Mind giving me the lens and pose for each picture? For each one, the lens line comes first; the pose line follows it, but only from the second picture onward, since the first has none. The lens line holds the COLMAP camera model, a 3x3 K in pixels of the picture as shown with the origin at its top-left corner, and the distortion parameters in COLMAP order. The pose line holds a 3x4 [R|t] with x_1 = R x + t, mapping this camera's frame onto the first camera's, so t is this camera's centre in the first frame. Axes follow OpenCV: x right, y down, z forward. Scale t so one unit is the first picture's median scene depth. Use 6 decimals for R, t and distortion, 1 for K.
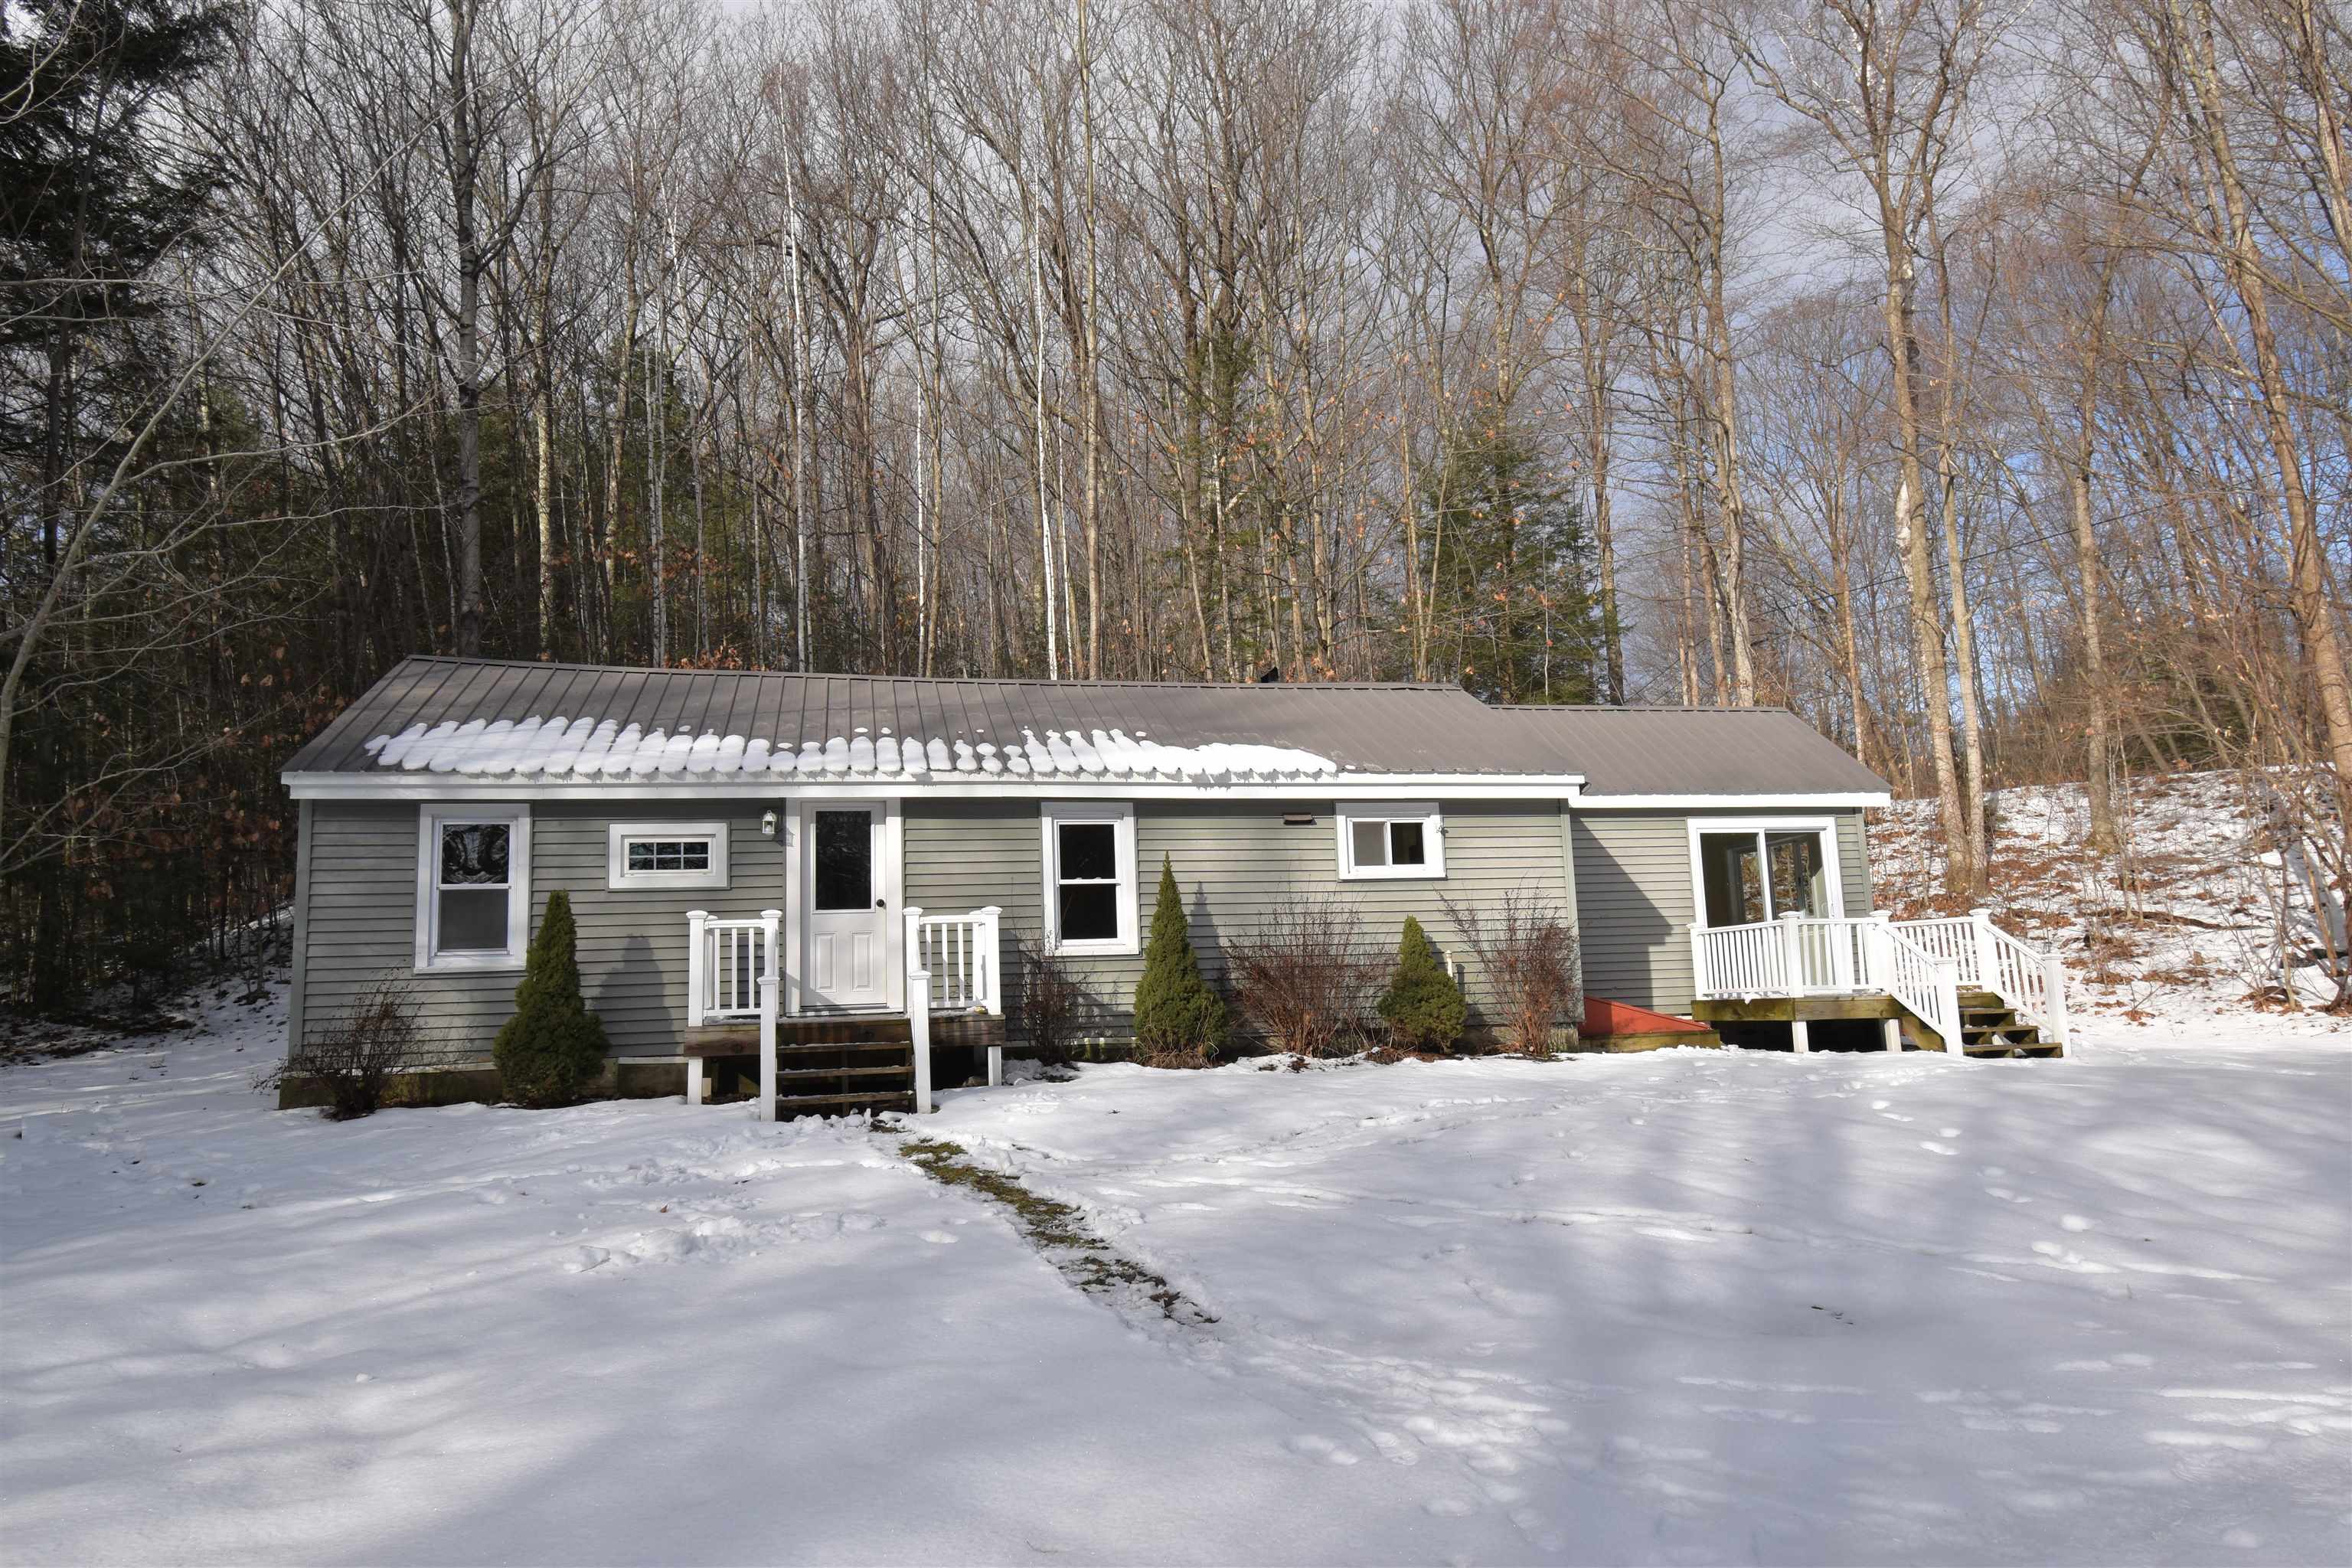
lens RADIAL K [[1462.5, 0, 1176.0], [0, 1462.5, 784.0], [0, 0, 1]] dist [-0.001232, -0.003023]
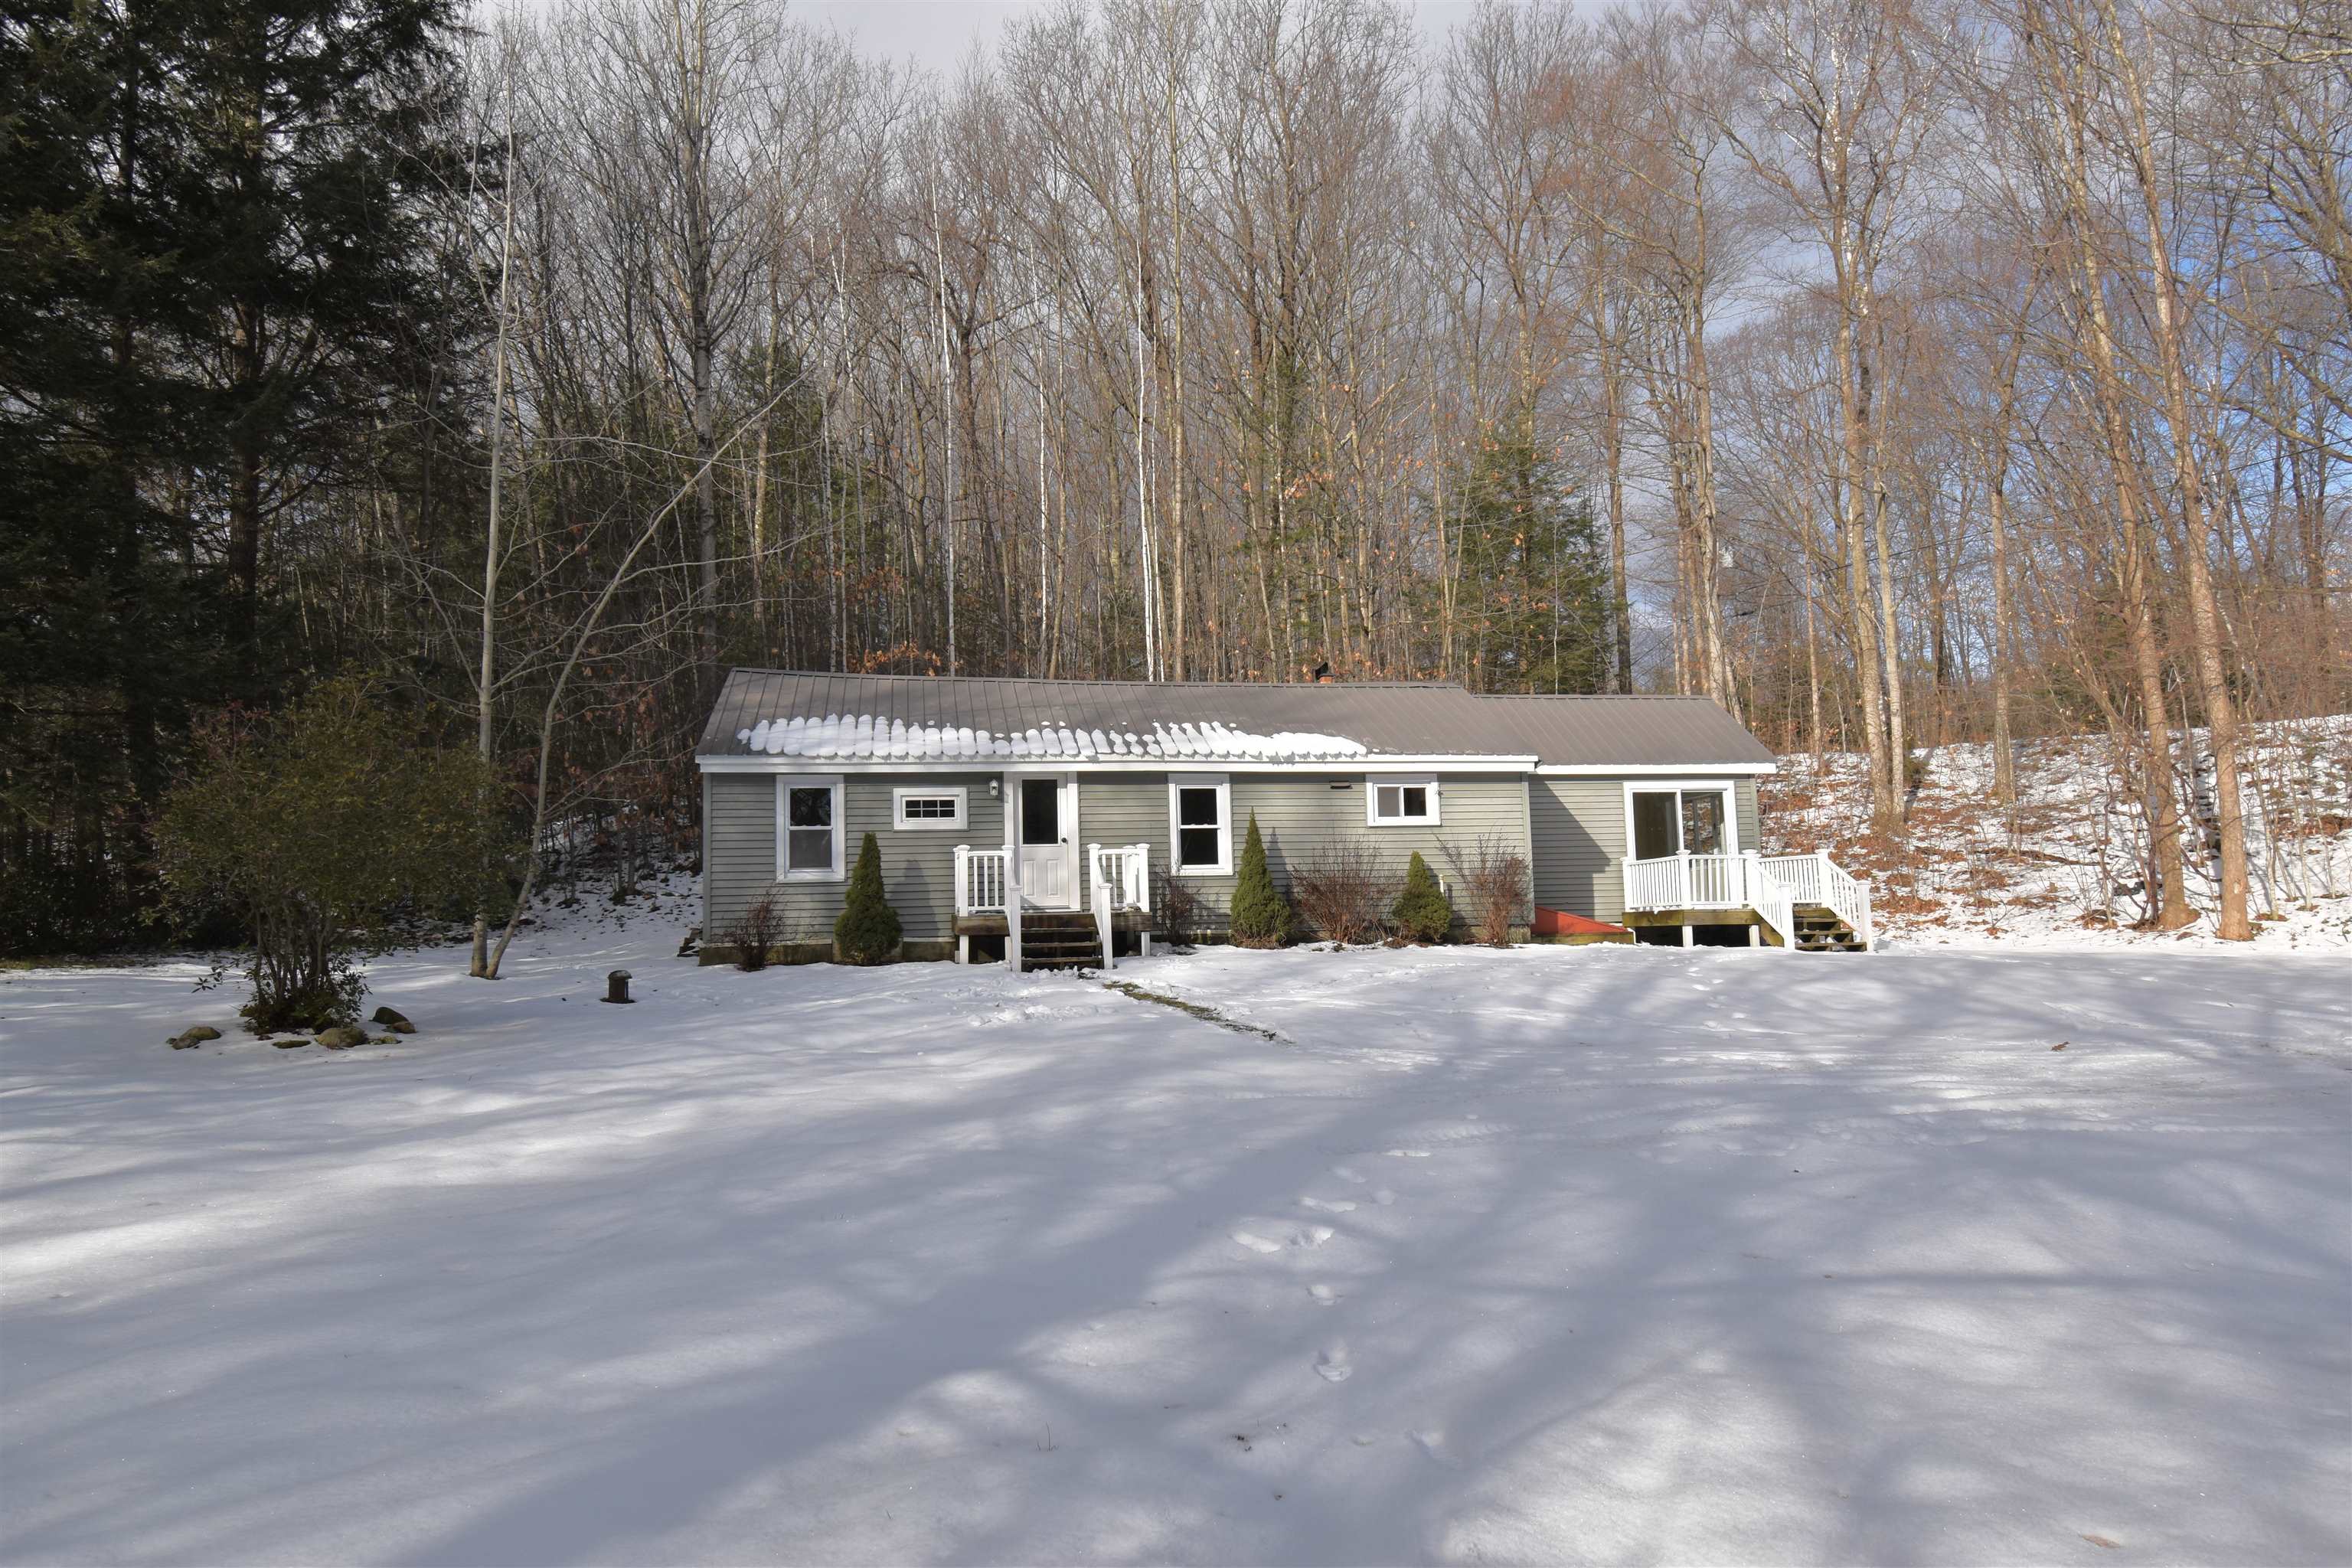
lens RADIAL K [[1413.8, 0, 1176.0], [0, 1413.8, 784.0], [0, 0, 1]] dist [0.007273, 0.000564]
pose [[0.999262, 0.006468, -0.037874, -0.029025], [-0.004620, 0.998804, 0.048672, -0.047237], [0.038144, -0.048461, 0.998096, -0.444639]]
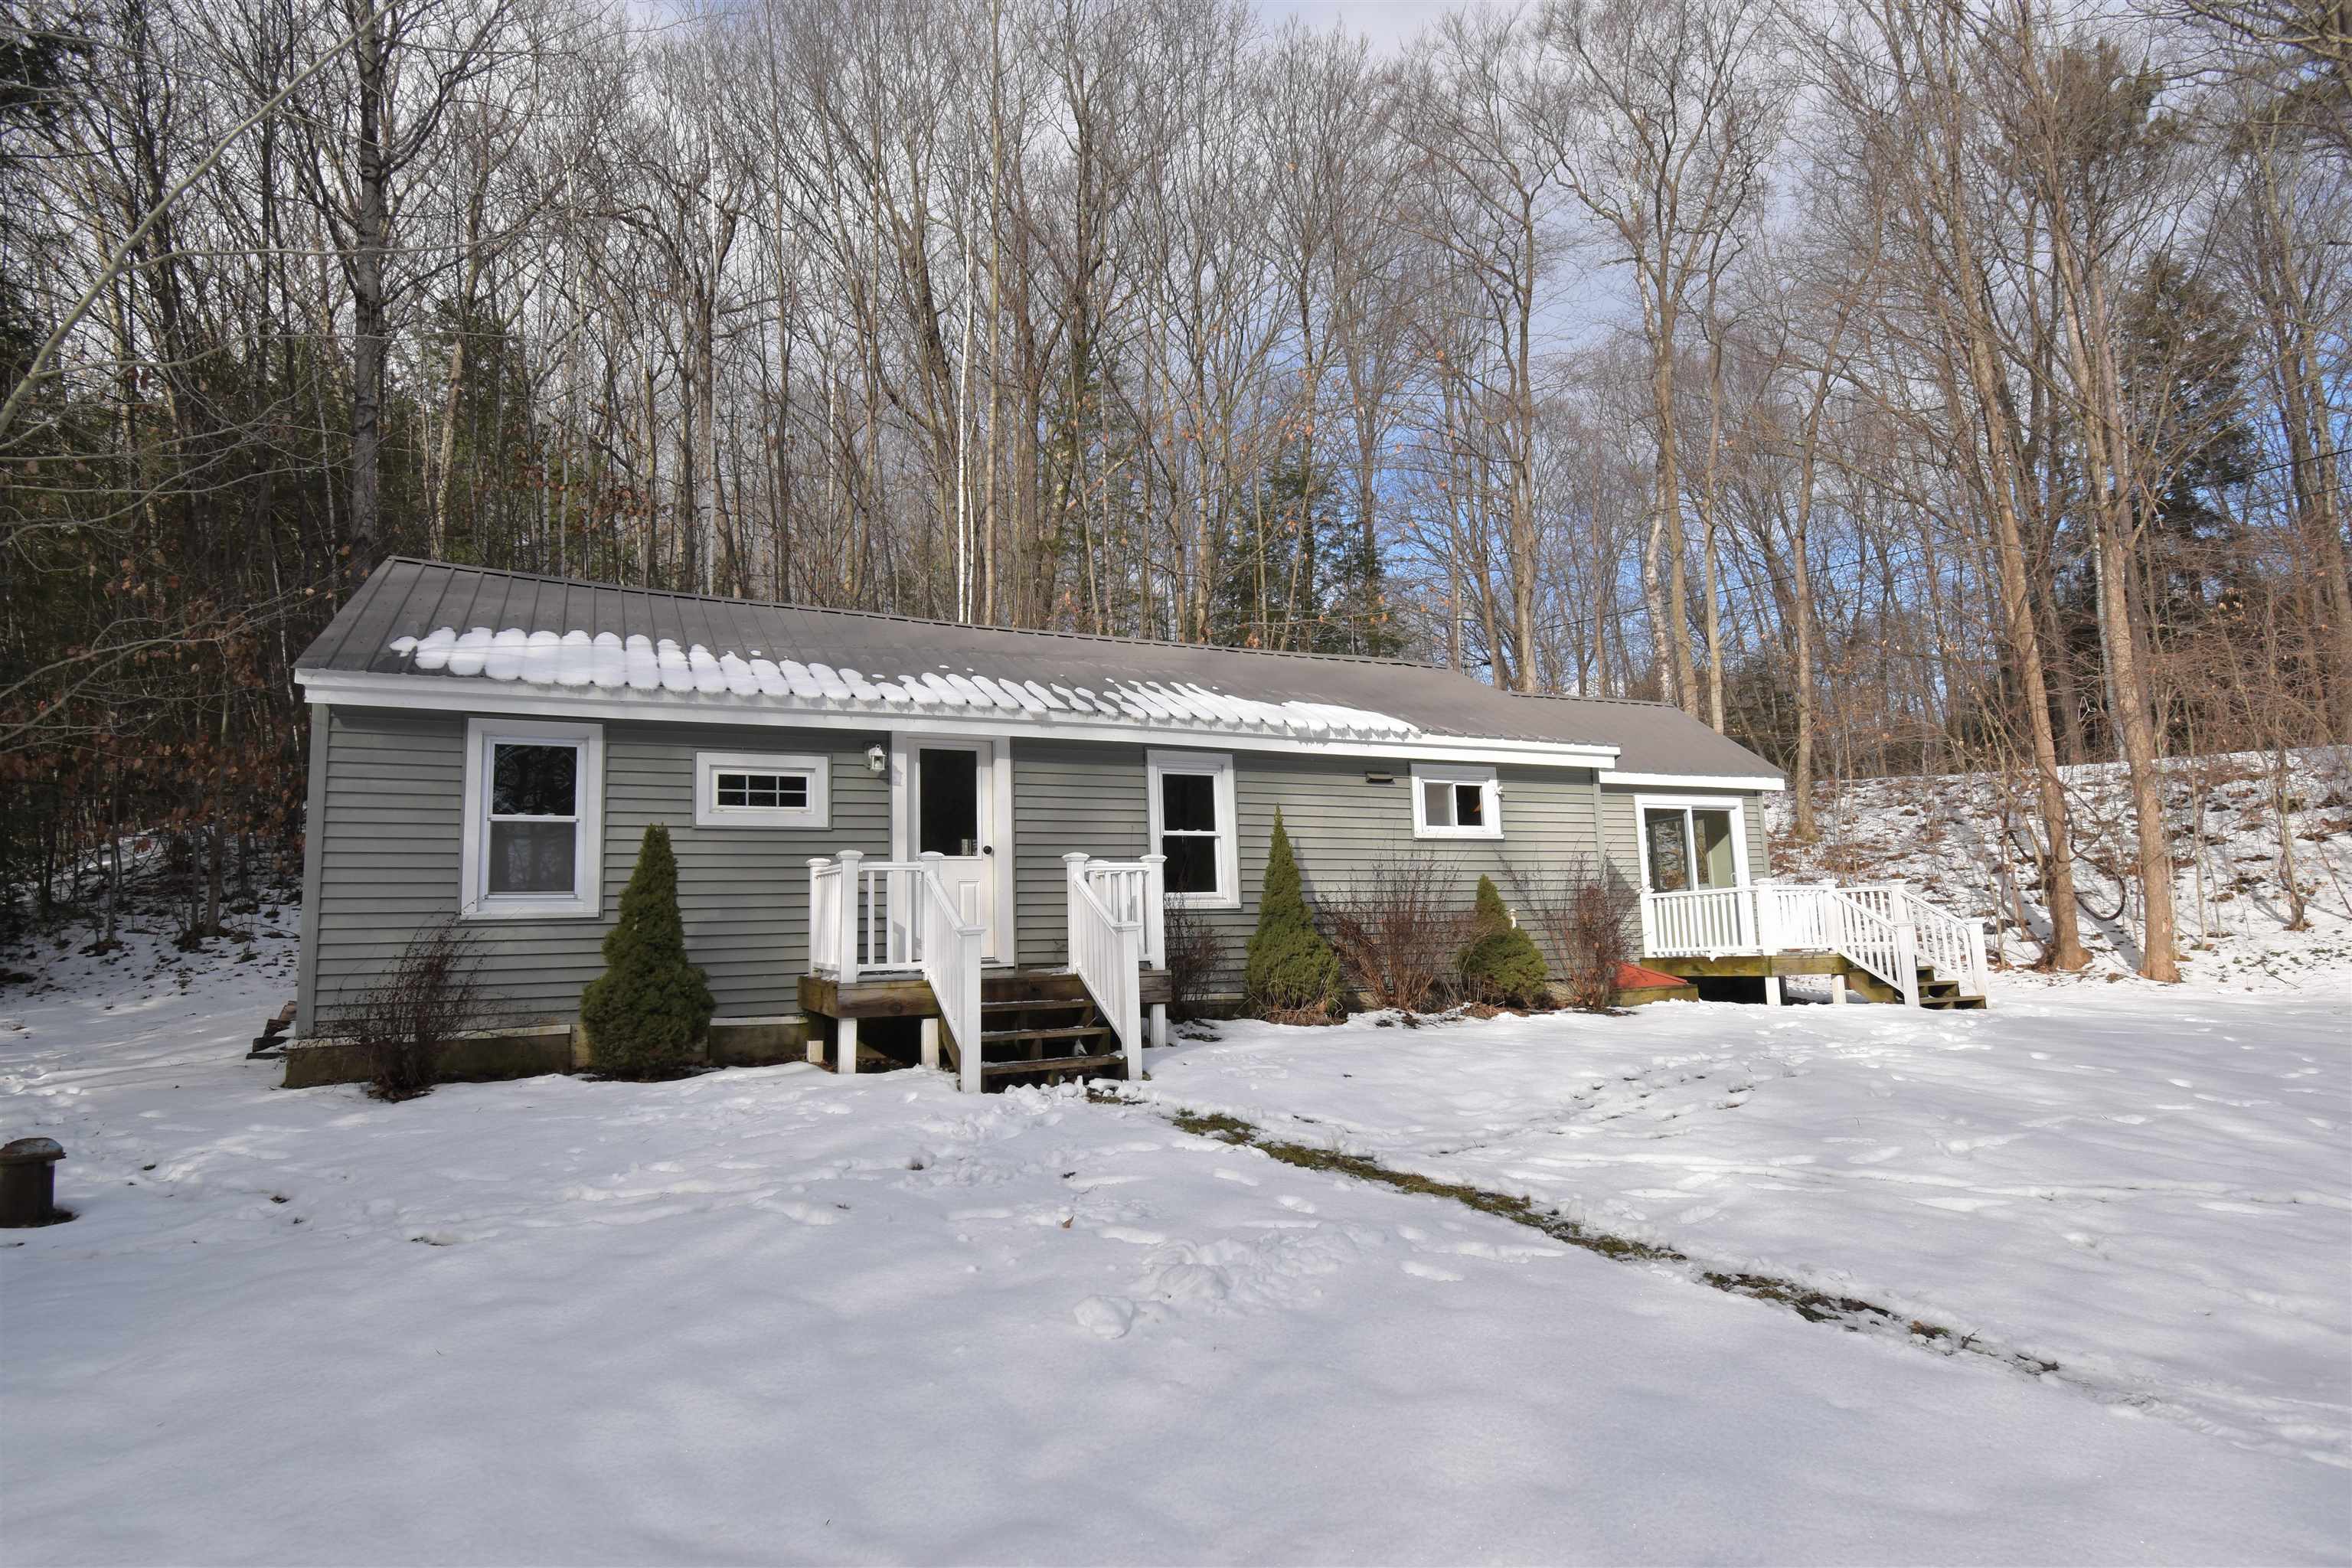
lens RADIAL K [[1233.2, 0, 1176.0], [0, 1233.2, 784.0], [0, 0, 1]] dist [0.000287, -0.000835]
pose [[0.975549, 0.034786, 0.217010, -0.245903], [-0.036560, 0.999323, 0.004165, 0.030422], [-0.216718, -0.011997, 0.976161, 0.198105]]
